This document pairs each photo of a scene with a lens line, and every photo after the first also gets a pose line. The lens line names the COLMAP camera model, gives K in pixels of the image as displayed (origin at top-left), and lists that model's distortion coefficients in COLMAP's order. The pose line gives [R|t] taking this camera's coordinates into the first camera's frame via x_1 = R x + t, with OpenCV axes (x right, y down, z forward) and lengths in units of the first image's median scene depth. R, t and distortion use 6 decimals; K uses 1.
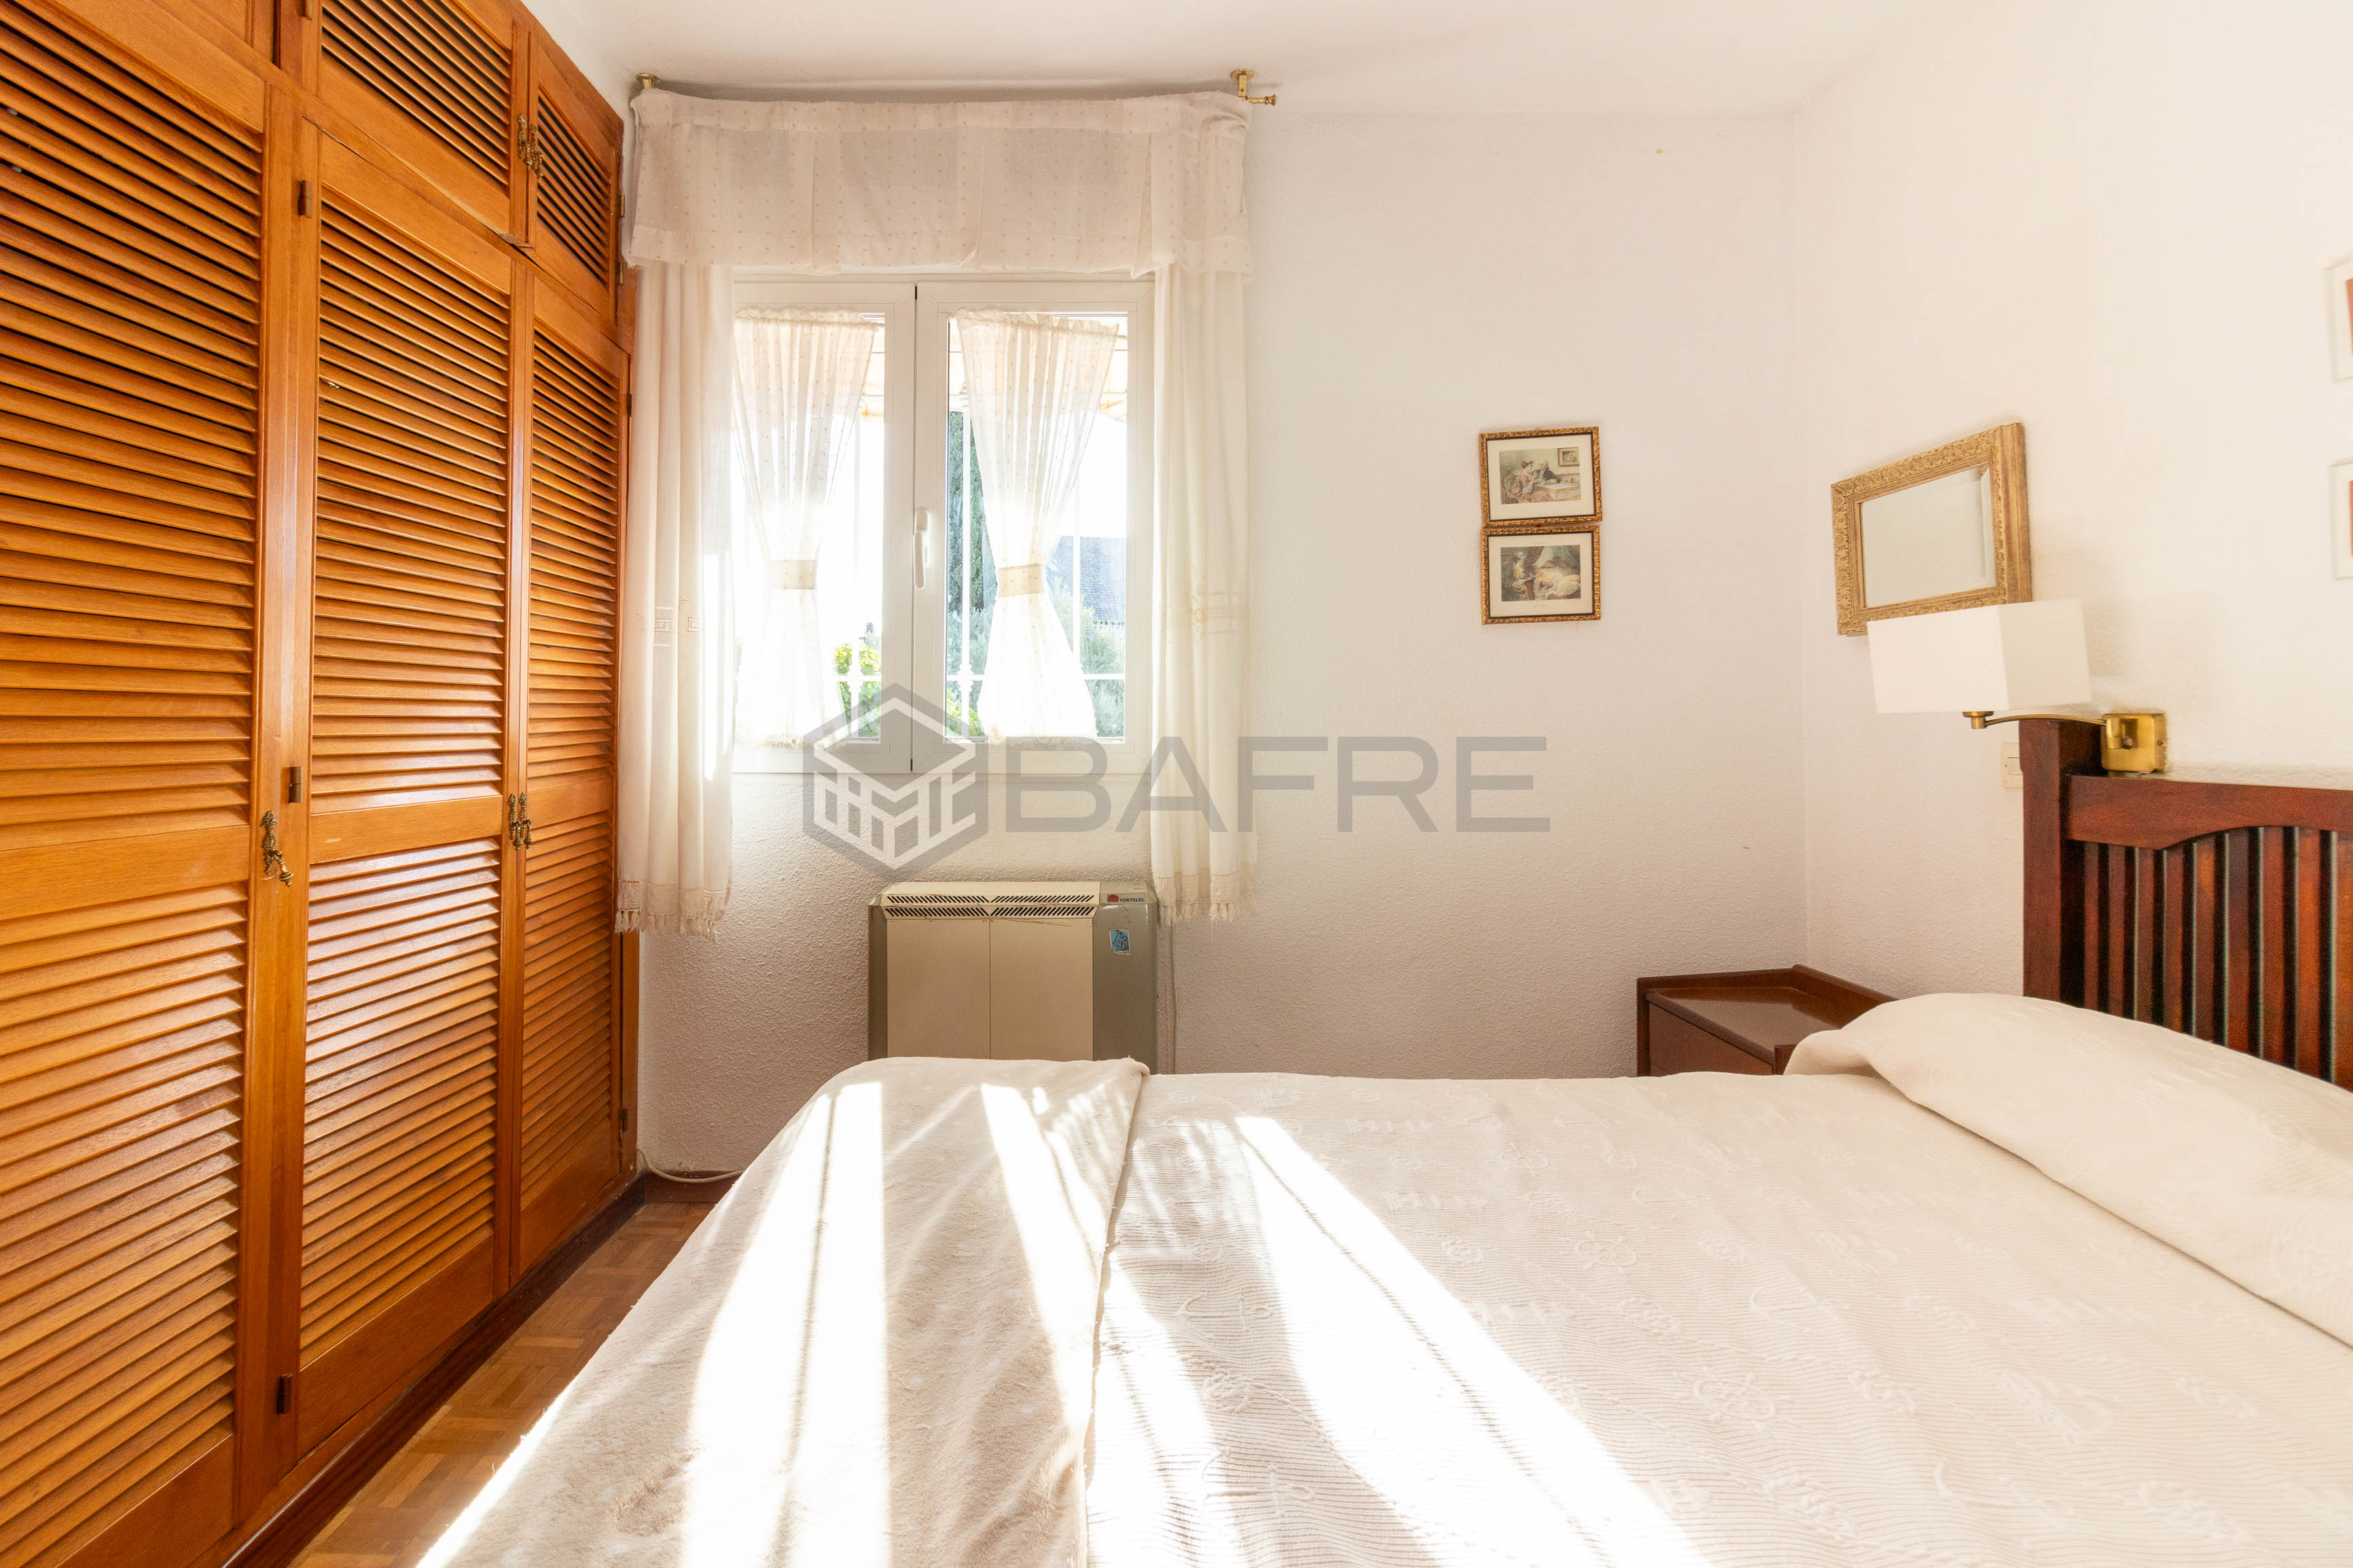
lens RADIAL K [[1099.3, 0, 1184.7], [0, 1099.3, 703.9], [0, 0, 1]] dist [0.005202, -0.000040]
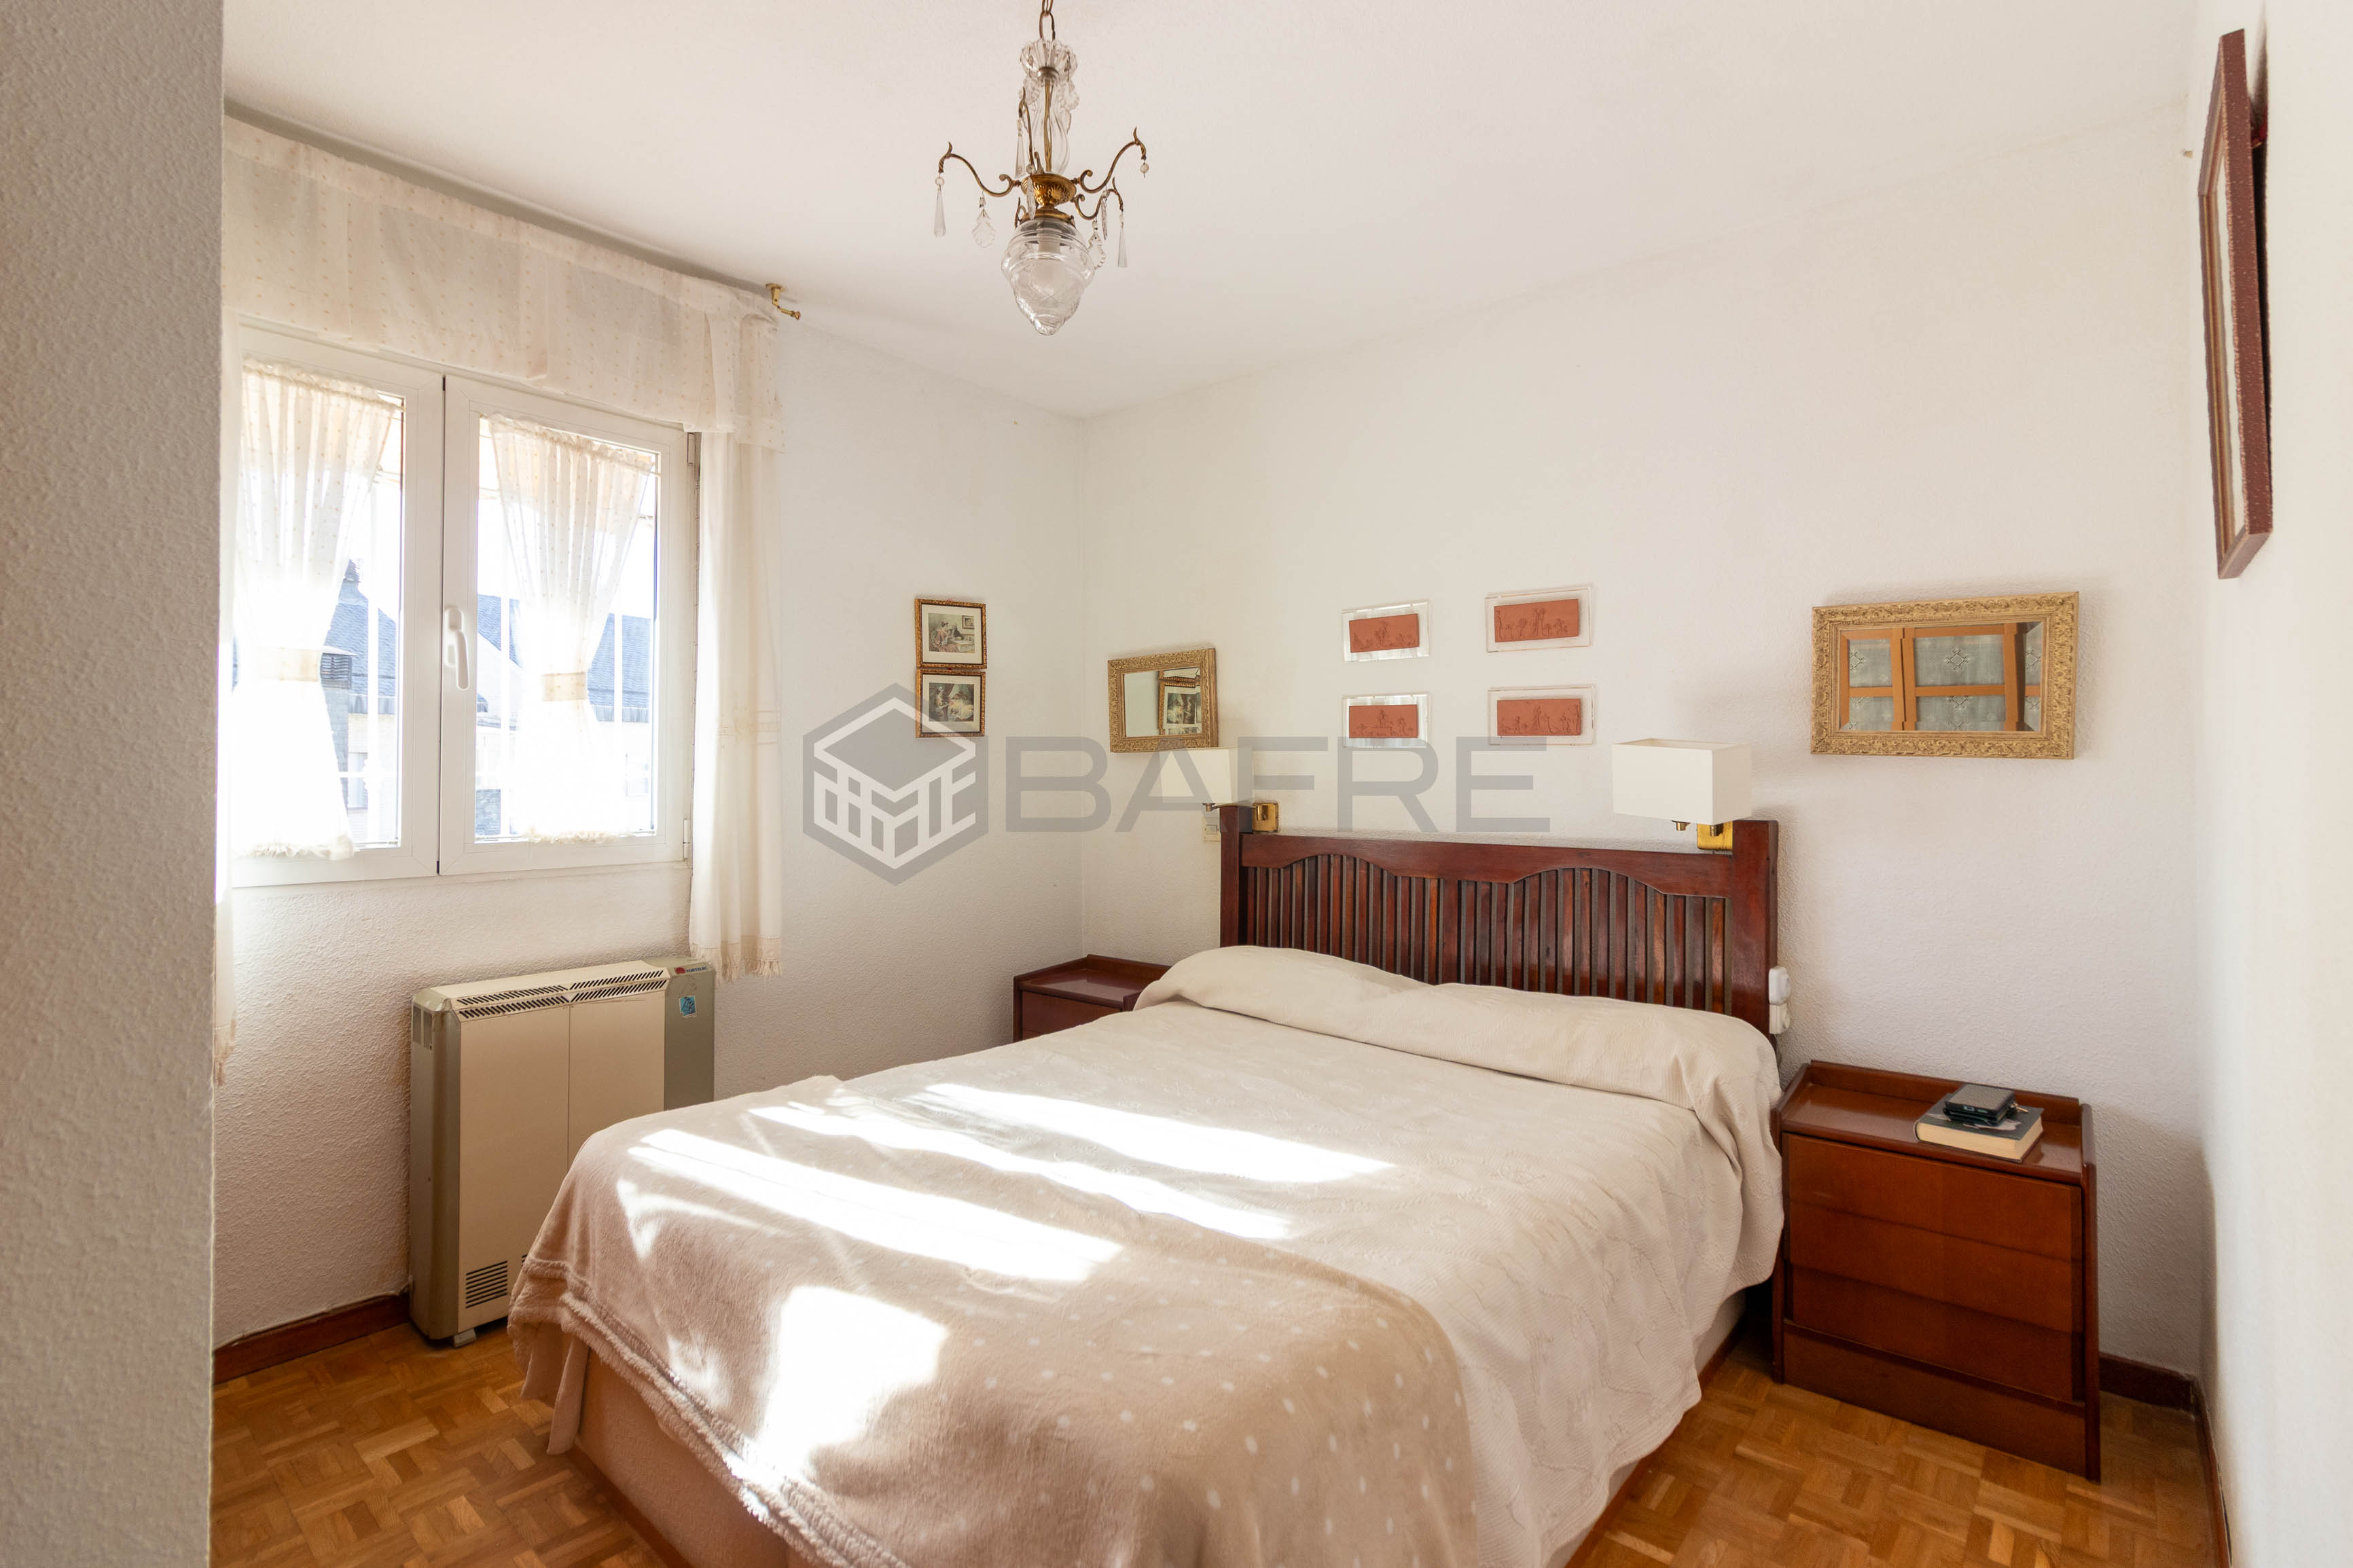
lens RADIAL K [[1099.3, 0, 1190.1], [0, 1099.3, 771.9], [0, 0, 1]] dist [0.005202, -0.000040]
pose [[0.639837, 0.001798, 0.768509, -0.598607], [-0.012925, 0.999881, 0.008422, -0.048197], [-0.768402, -0.015322, 0.639784, -0.148616]]
